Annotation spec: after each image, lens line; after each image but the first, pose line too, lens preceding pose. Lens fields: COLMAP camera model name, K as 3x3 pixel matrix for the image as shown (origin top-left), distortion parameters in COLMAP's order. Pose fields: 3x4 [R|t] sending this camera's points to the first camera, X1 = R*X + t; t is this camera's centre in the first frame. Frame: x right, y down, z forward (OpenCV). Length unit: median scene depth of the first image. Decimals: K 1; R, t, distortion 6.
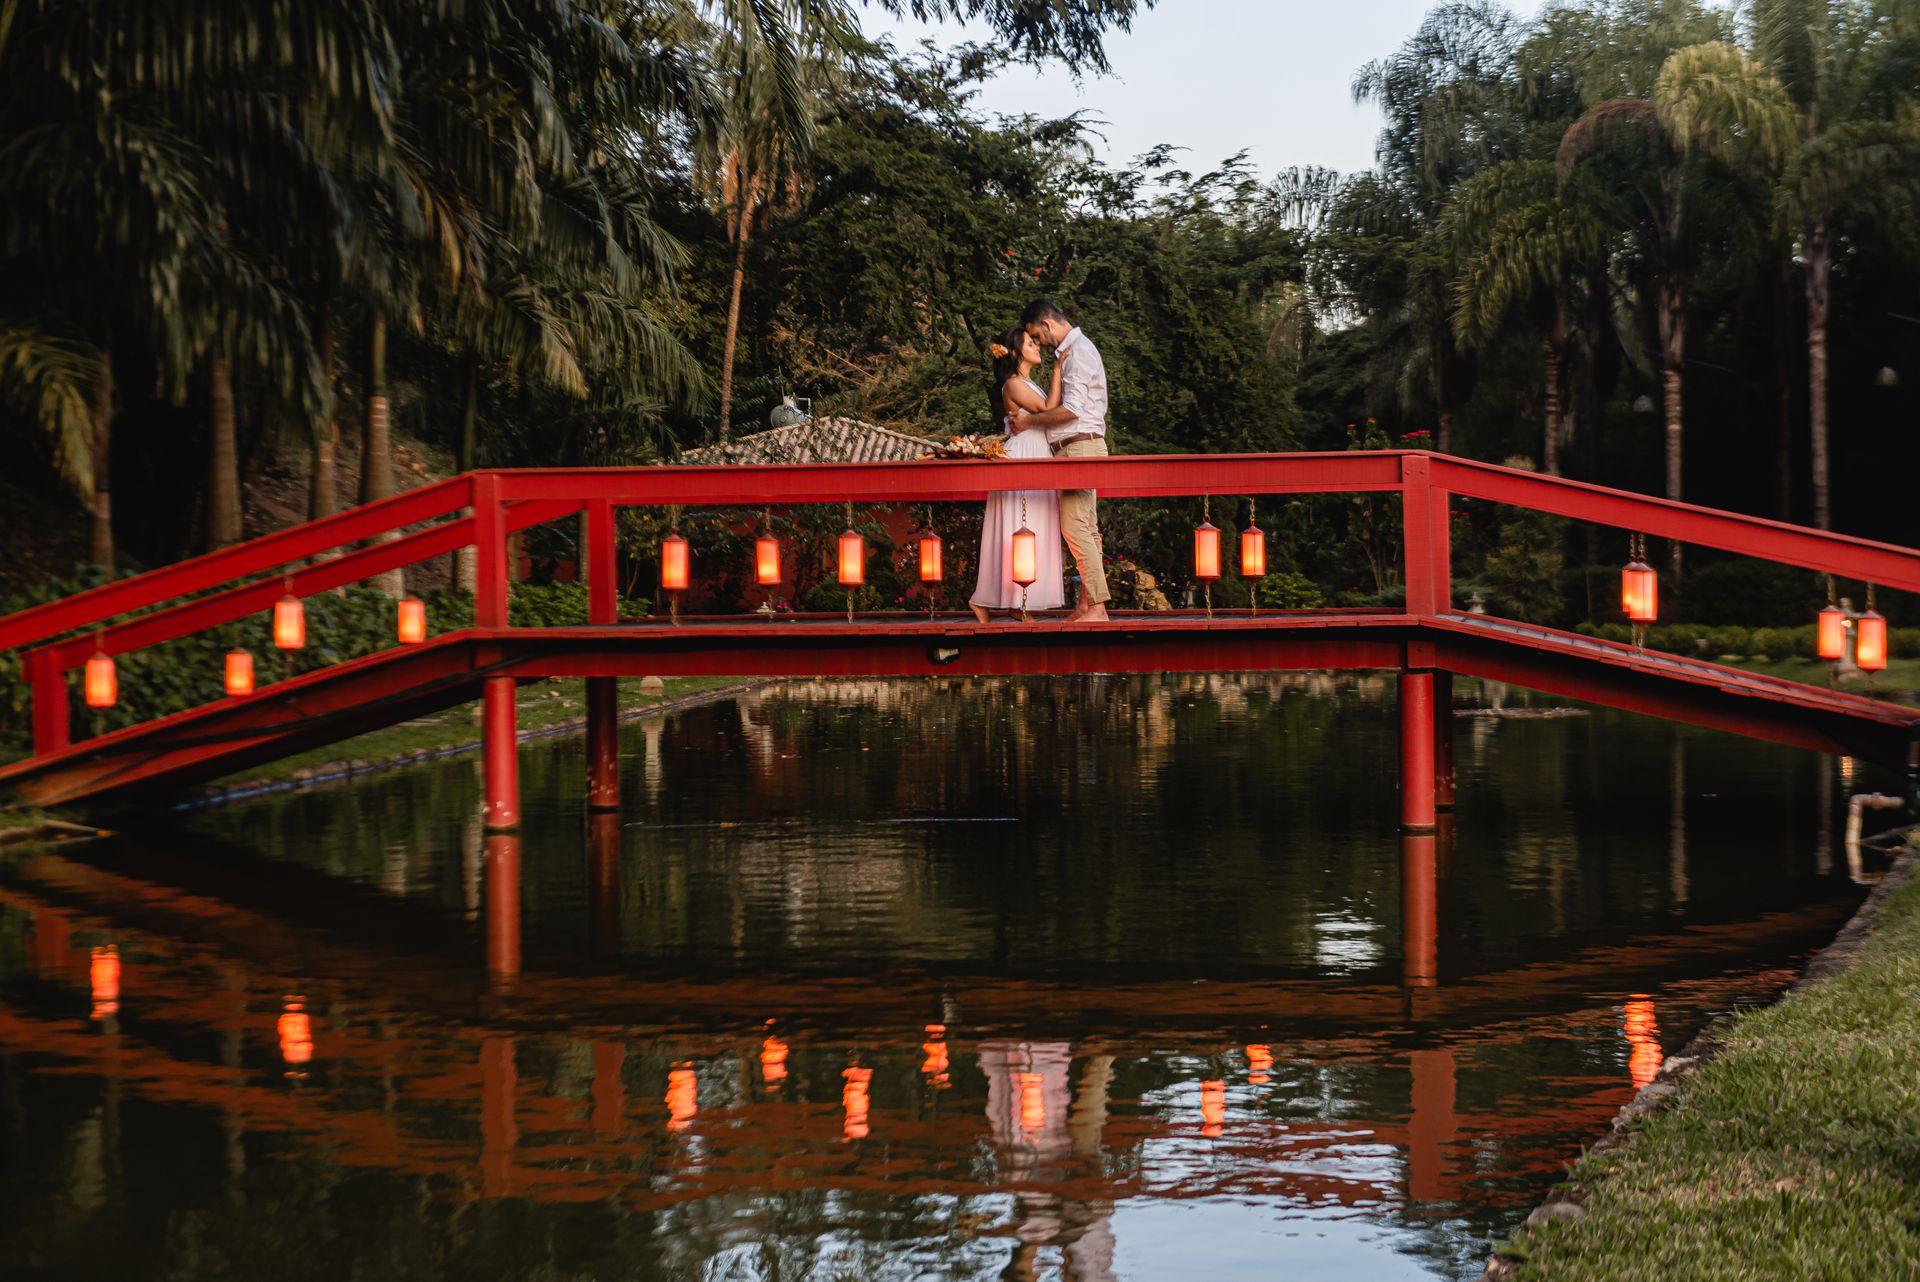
lens RADIAL K [[3226.0, 0, 960.0], [0, 3226.0, 641.0], [0, 0, 1]] dist [0.017576, -0.165648]
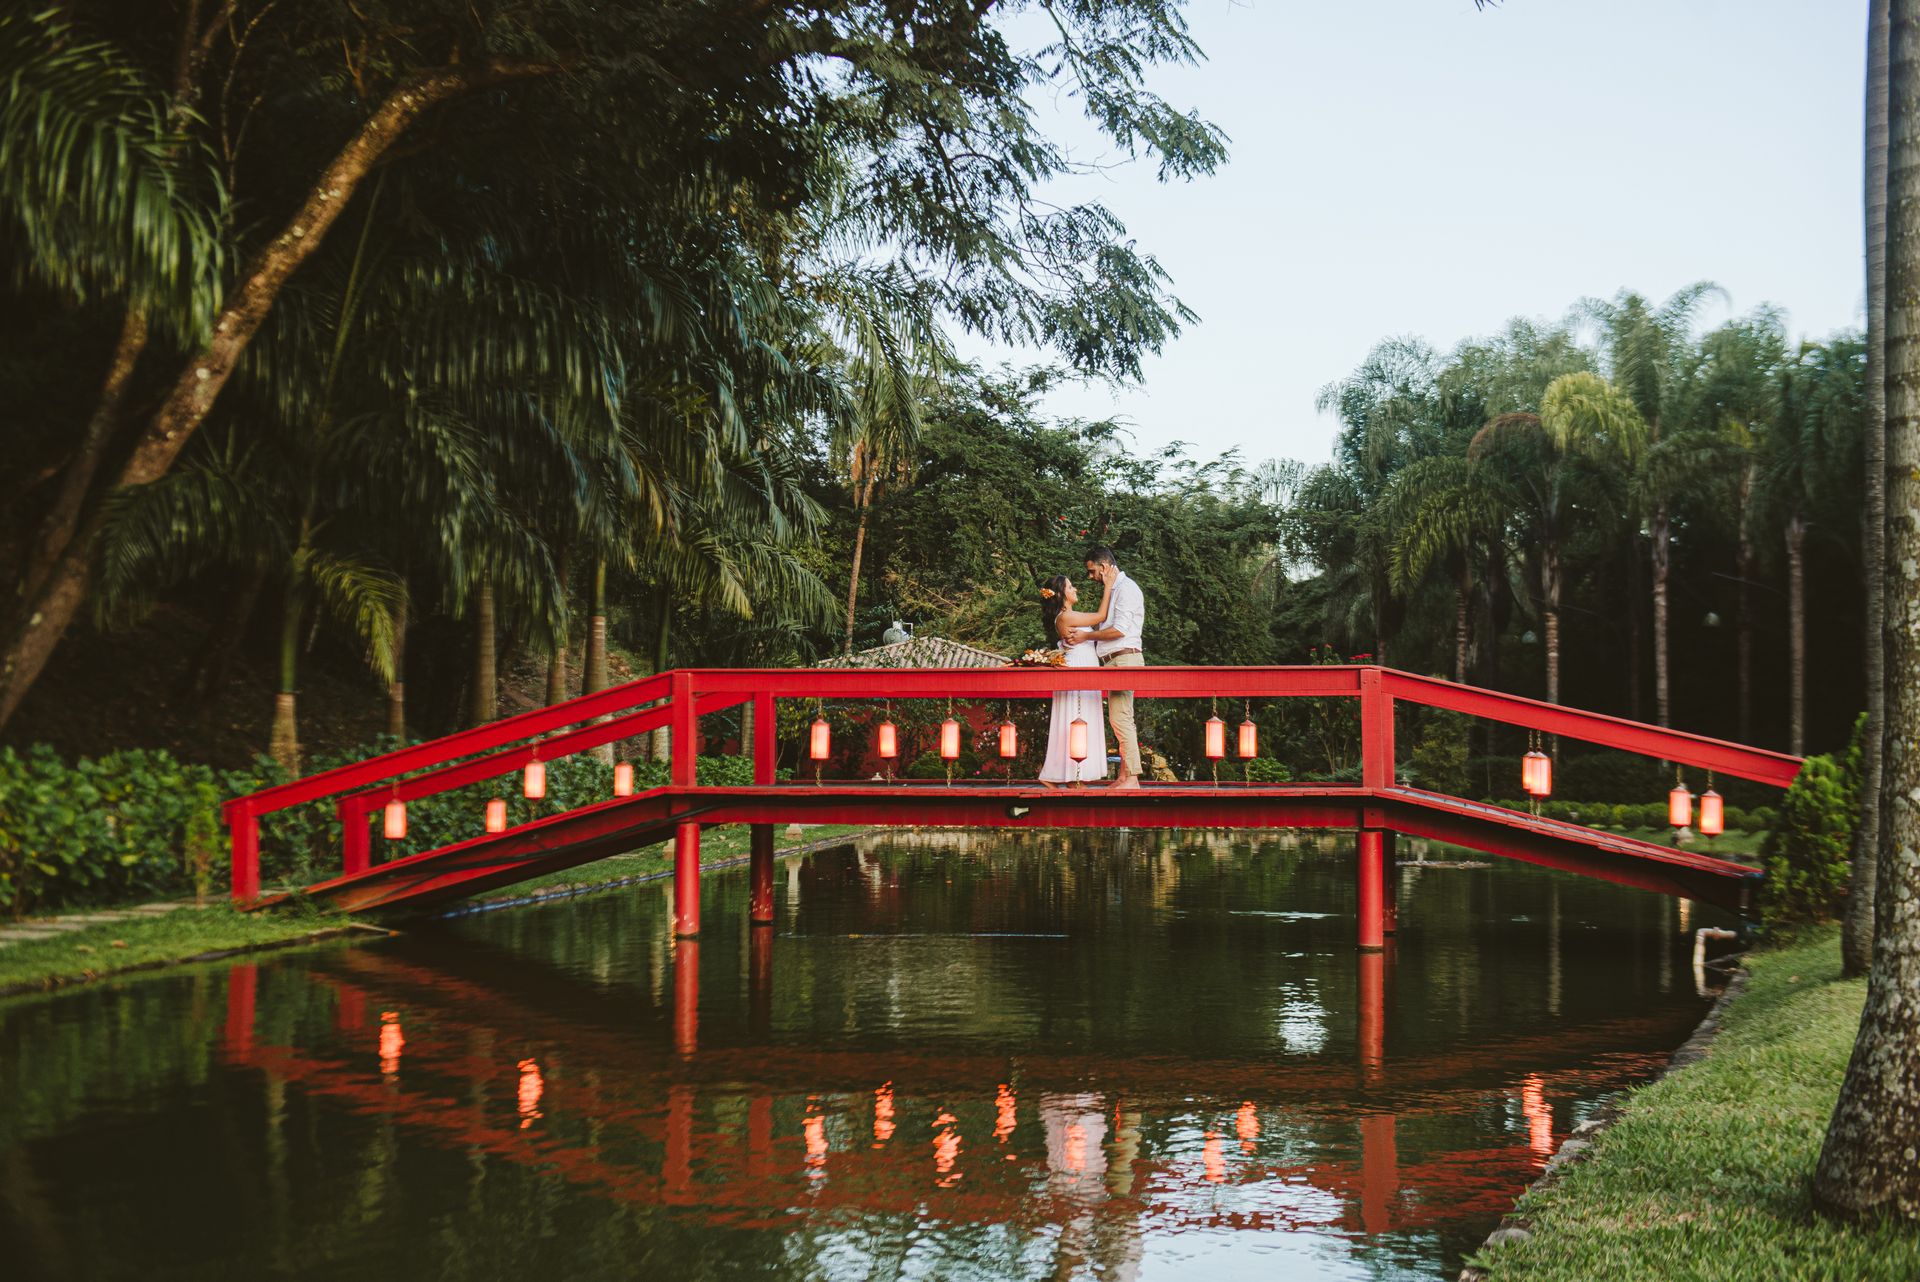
lens RADIAL K [[2383.5, 0, 960.0], [0, 2383.5, 641.0], [0, 0, 1]] dist [-0.023462, 0.055660]
pose [[0.999557, 0.015958, -0.025136, -0.003024], [-0.017642, 0.997514, -0.068230, 0.000866], [0.023984, 0.068643, 0.997353, 0.001682]]
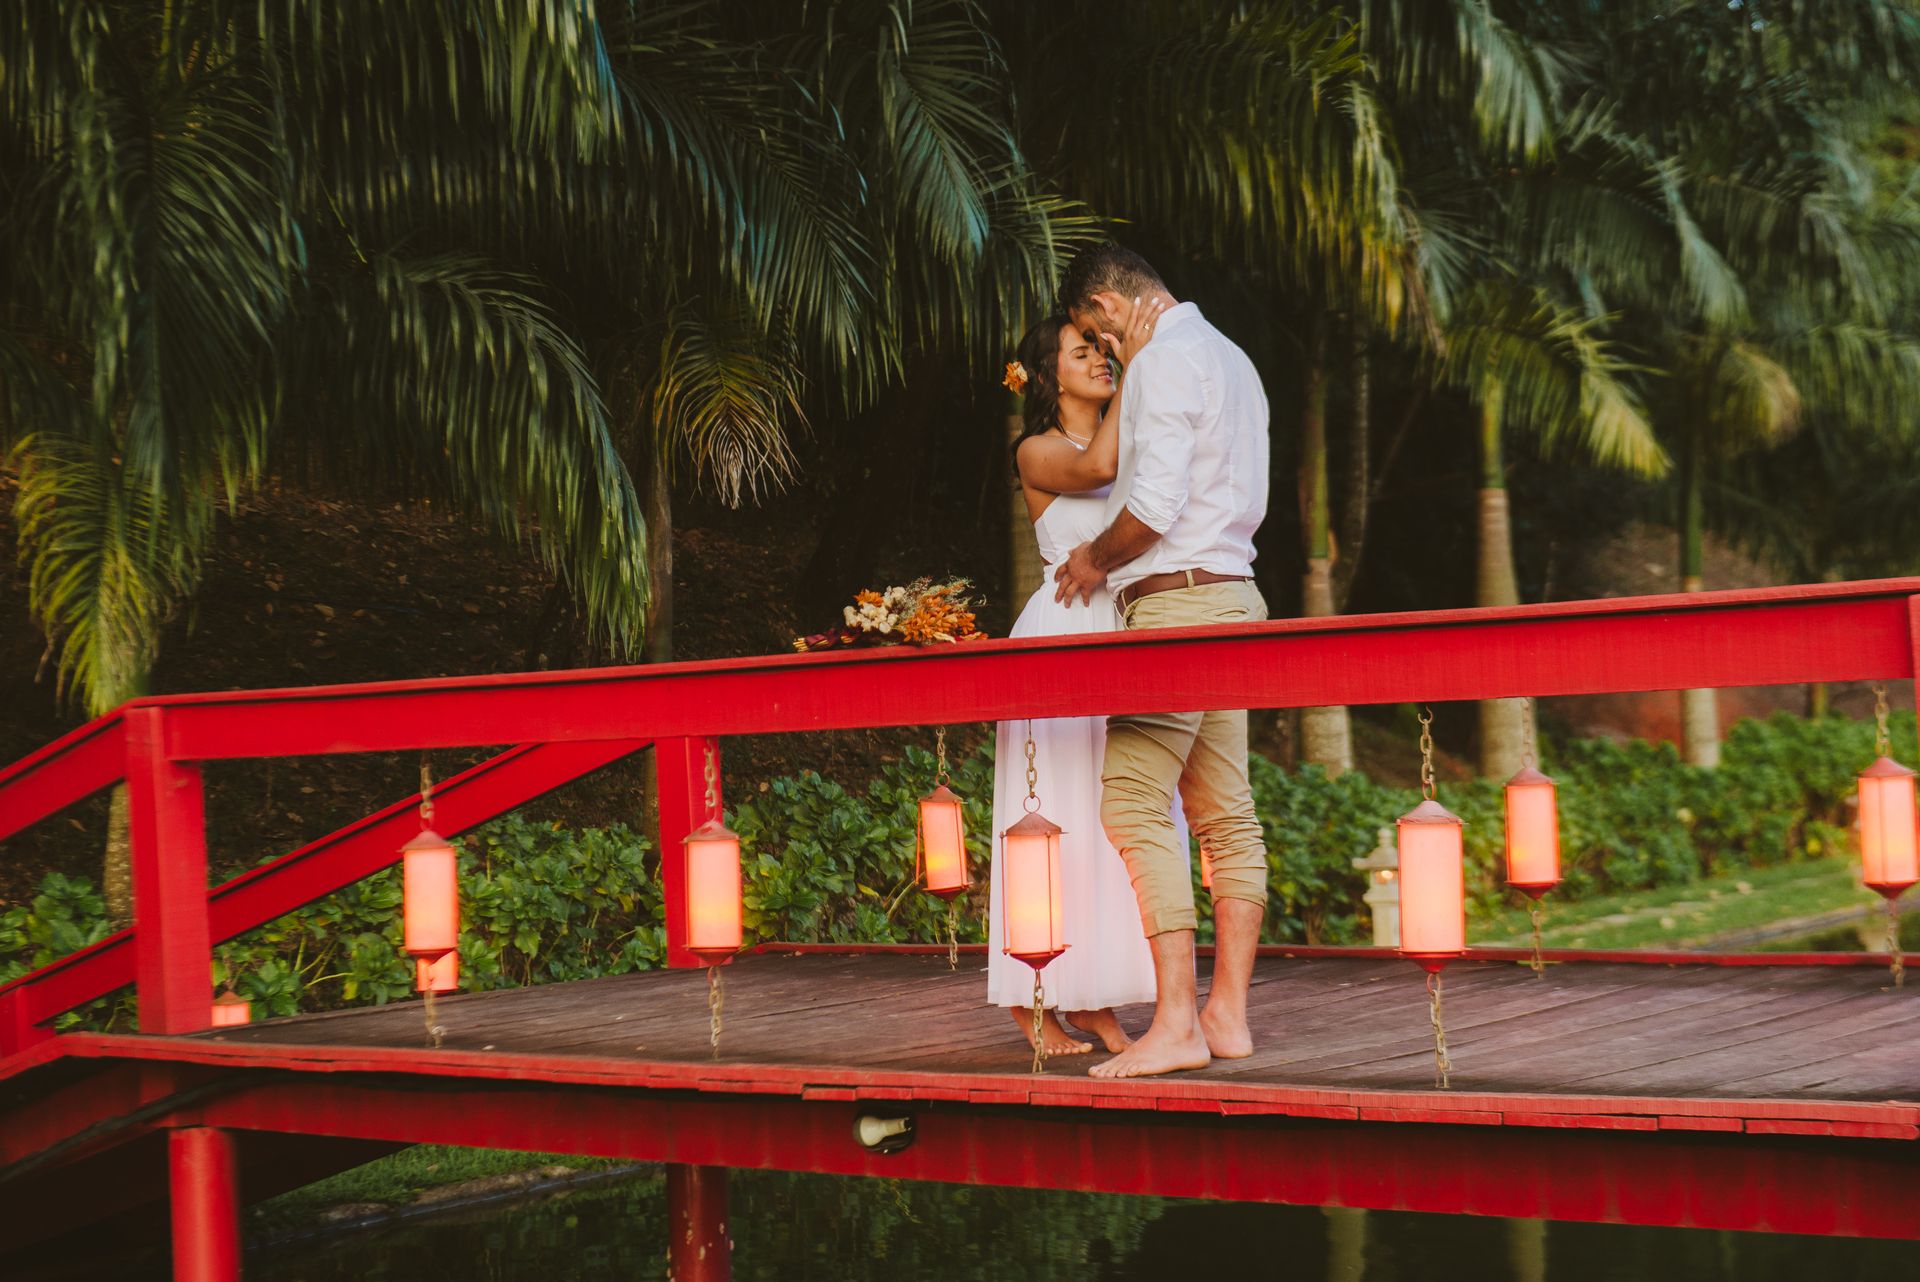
lens RADIAL K [[3403.9, 0, 960.0], [0, 3403.9, 641.0], [0, 0, 1]] dist [0.031282, 0.095738]
pose [[0.874039, -0.036243, -0.484501, 0.123212], [0.022974, 0.999181, -0.033299, -0.024185], [0.485312, 0.017974, 0.874156, 0.355897]]
